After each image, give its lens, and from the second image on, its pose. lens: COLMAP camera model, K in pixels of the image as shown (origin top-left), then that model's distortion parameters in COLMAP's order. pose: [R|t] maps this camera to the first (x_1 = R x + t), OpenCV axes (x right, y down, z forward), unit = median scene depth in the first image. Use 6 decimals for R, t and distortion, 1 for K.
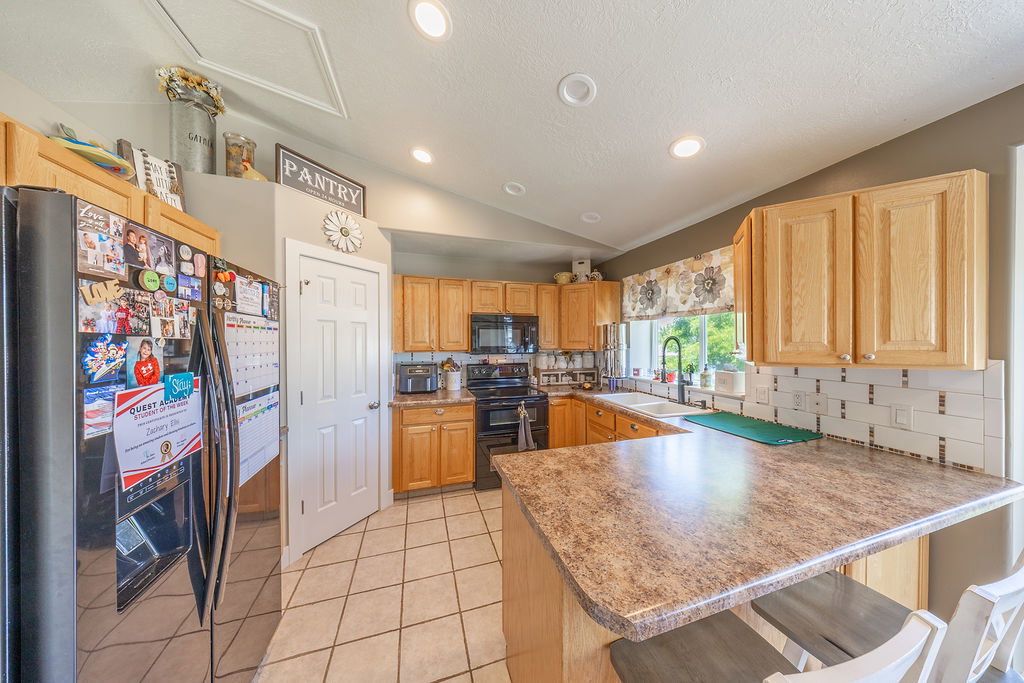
lens RADIAL K [[294.6, 0, 507.8], [0, 294.6, 342.3], [0, 0, 1]] dist [-0.001292, -0.000101]
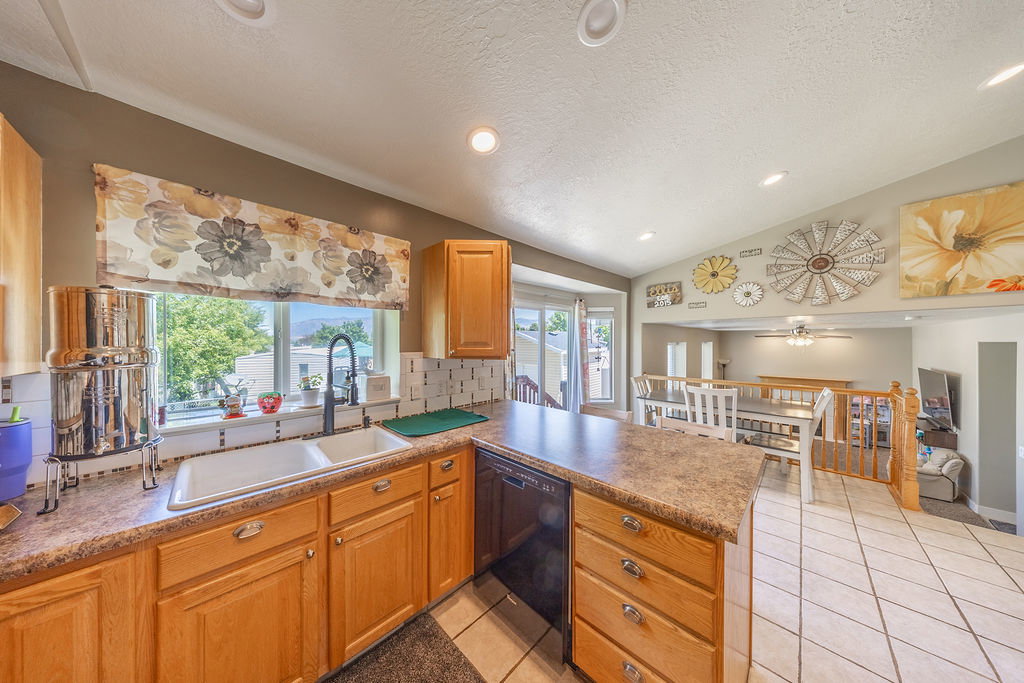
lens RADIAL K [[297.9, 0, 513.7], [0, 297.9, 342.9], [0, 0, 1]] dist [-0.001493, -0.000071]
pose [[-0.476357, 0.000906, 0.879251, -0.413848], [0.008127, 0.999961, 0.003372, 0.000971], [-0.879214, 0.008752, -0.476346, 1.911477]]
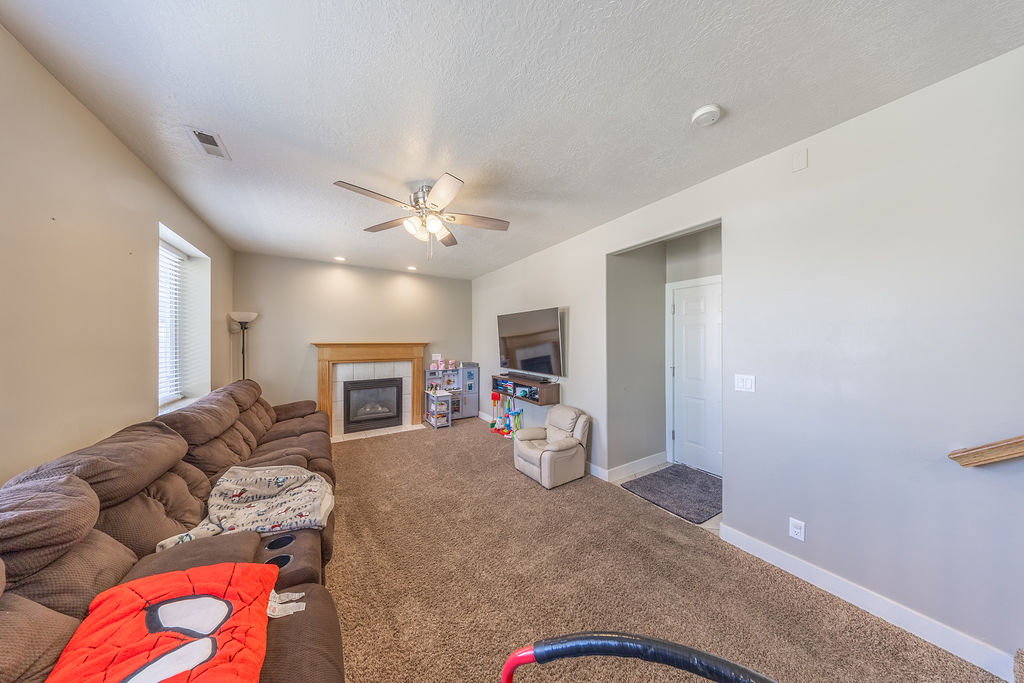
lens RADIAL K [[297.9, 0, 513.7], [0, 297.9, 342.9], [0, 0, 1]] dist [-0.001493, -0.000071]
pose [[-0.966186, 0.001900, -0.257839, 1.400538], [-0.000531, 0.999956, 0.009356, 0.751164], [0.257846, 0.009176, -0.966142, -1.900384]]
